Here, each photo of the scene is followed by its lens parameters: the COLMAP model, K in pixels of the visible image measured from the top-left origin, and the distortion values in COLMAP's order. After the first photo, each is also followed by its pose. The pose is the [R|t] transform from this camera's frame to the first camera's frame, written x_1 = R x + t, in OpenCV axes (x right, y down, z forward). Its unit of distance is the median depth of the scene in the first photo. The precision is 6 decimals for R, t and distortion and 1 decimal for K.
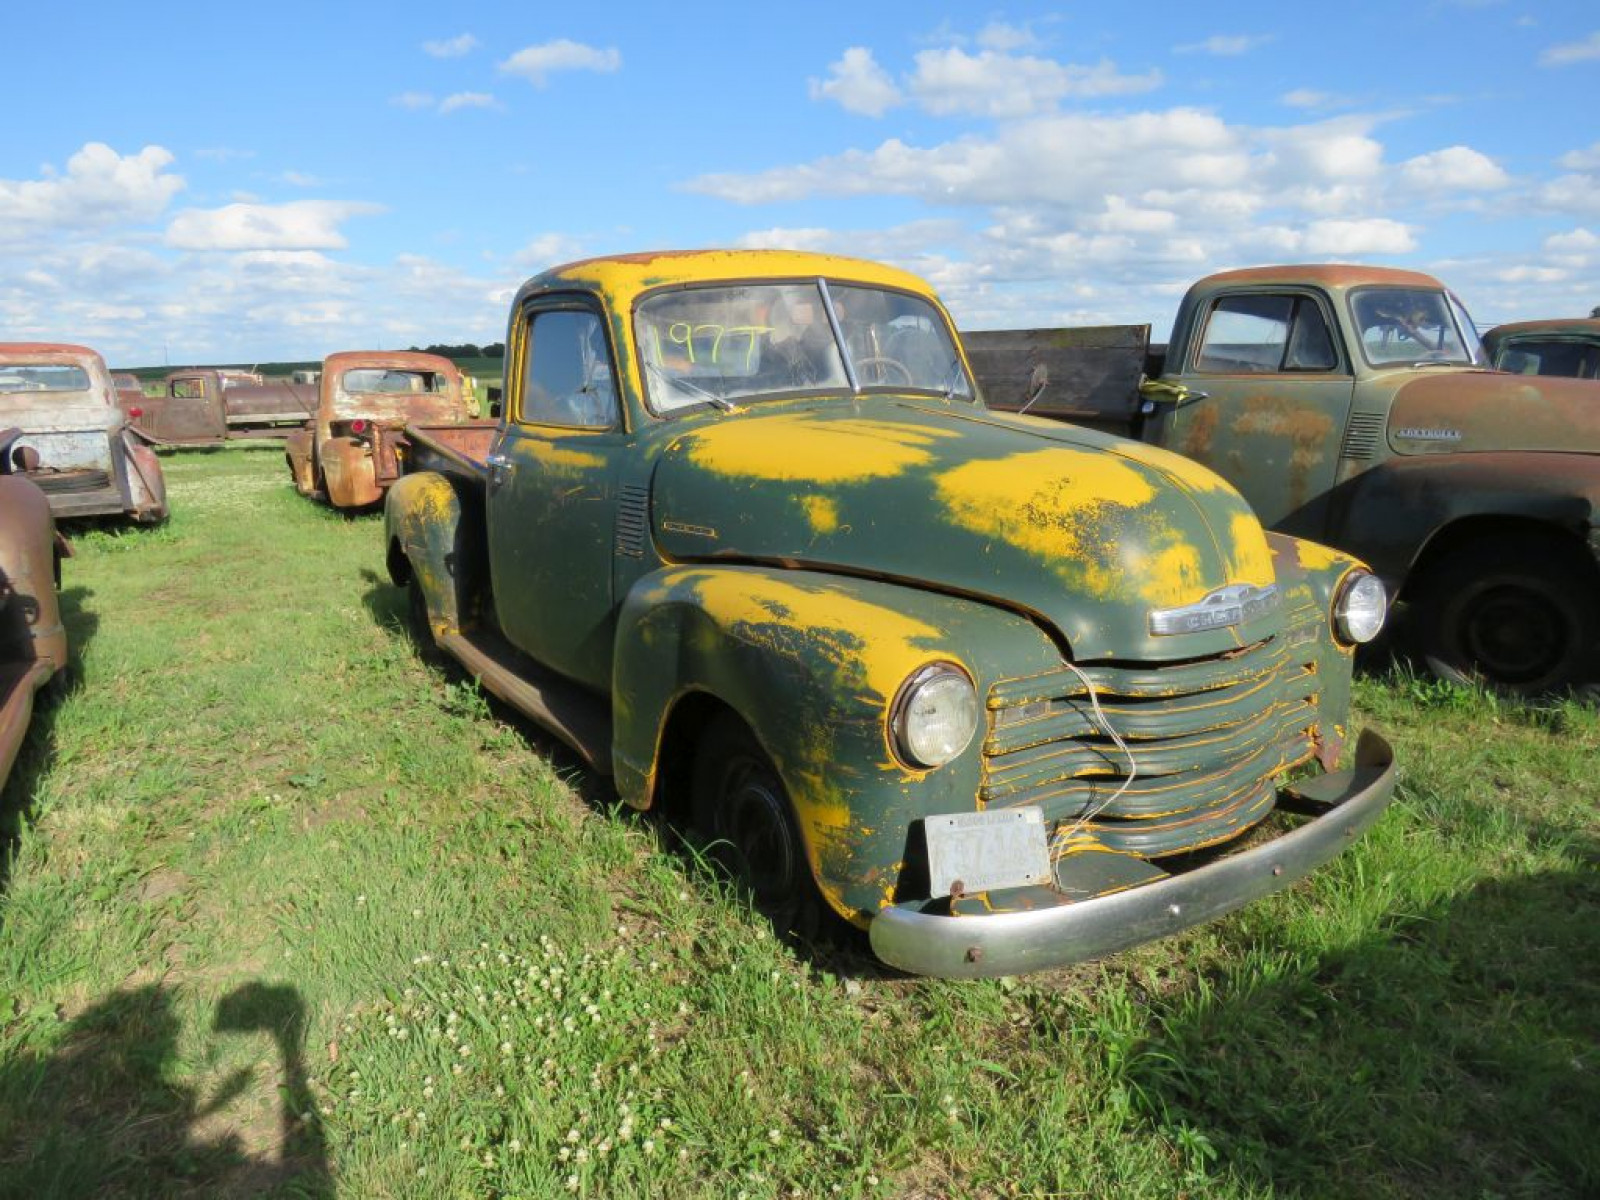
lens RADIAL K [[1048.5, 0, 799.8], [0, 1048.5, 656.2], [0, 0, 1]] dist [0.001180, -0.017227]
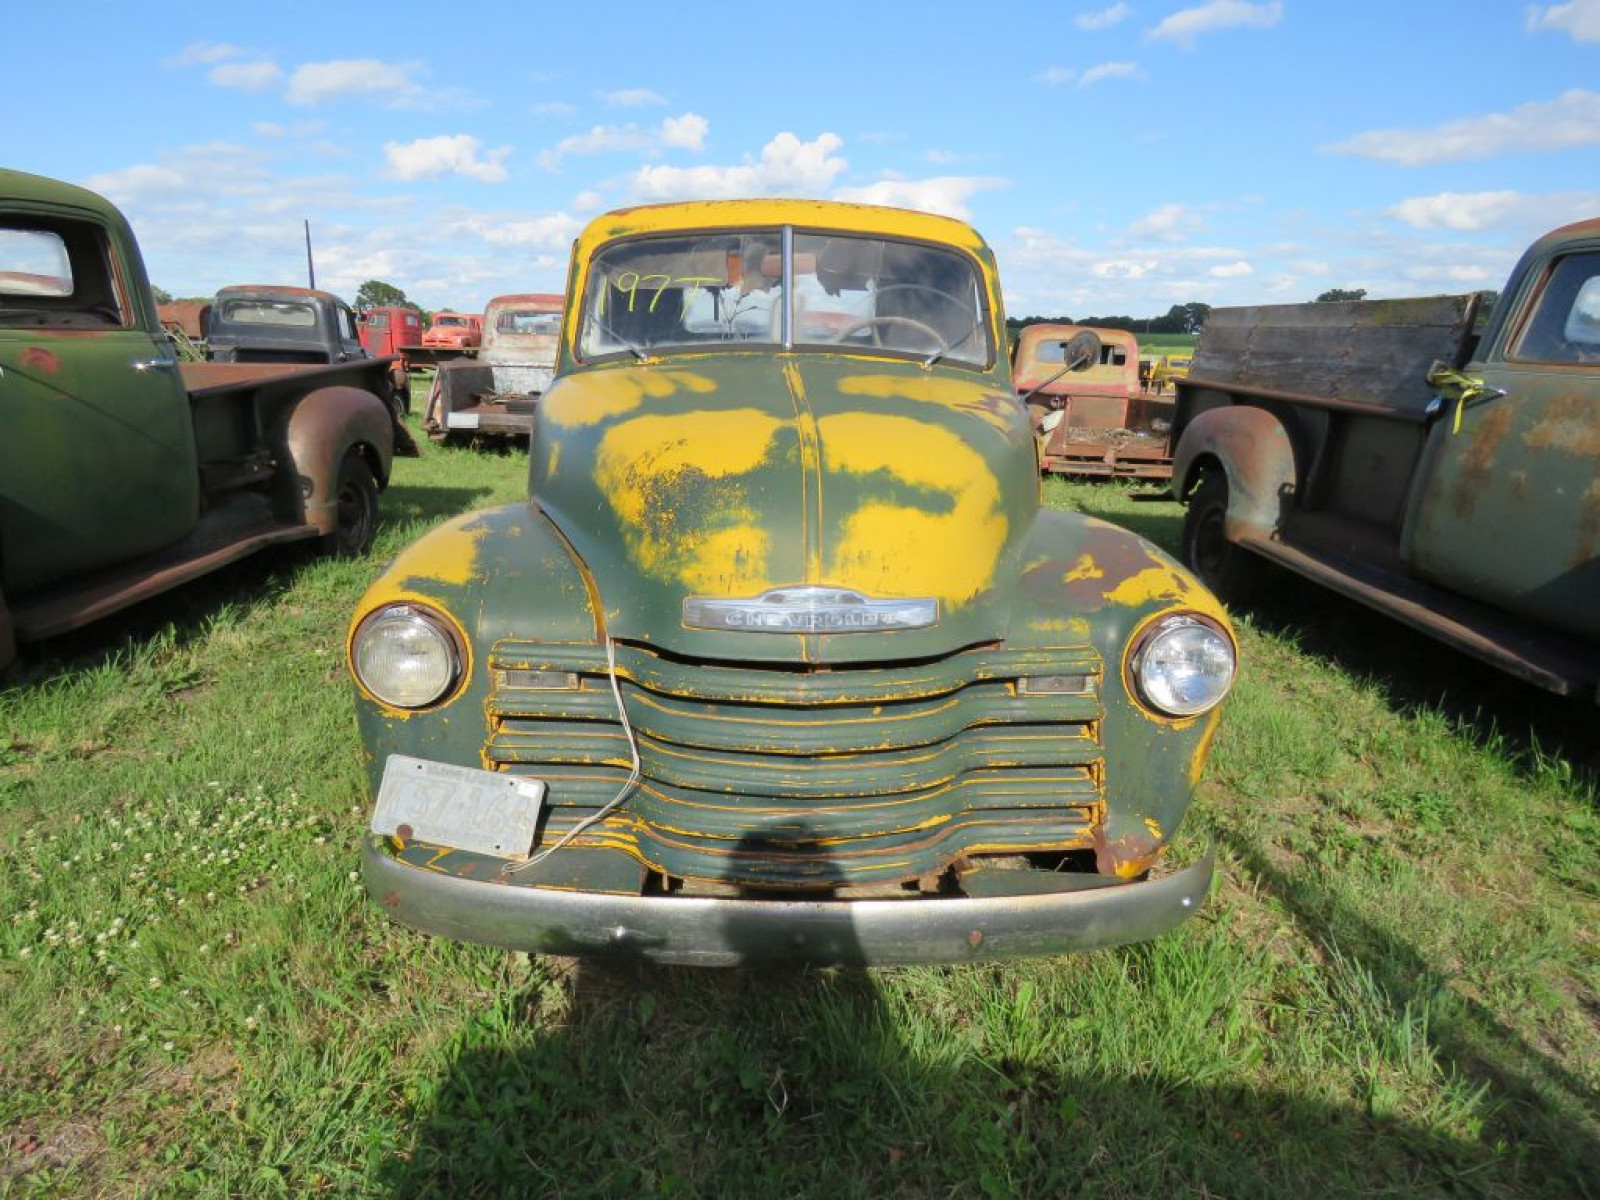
lens RADIAL K [[1049.4, 0, 787.0], [0, 1049.4, 646.2], [0, 0, 1]] dist [-0.033657, 0.031592]
pose [[0.844727, 0.188676, -0.500837, 0.359485], [-0.180722, 0.981391, 0.064899, -0.031626], [0.503761, 0.035691, 0.863105, 0.125690]]
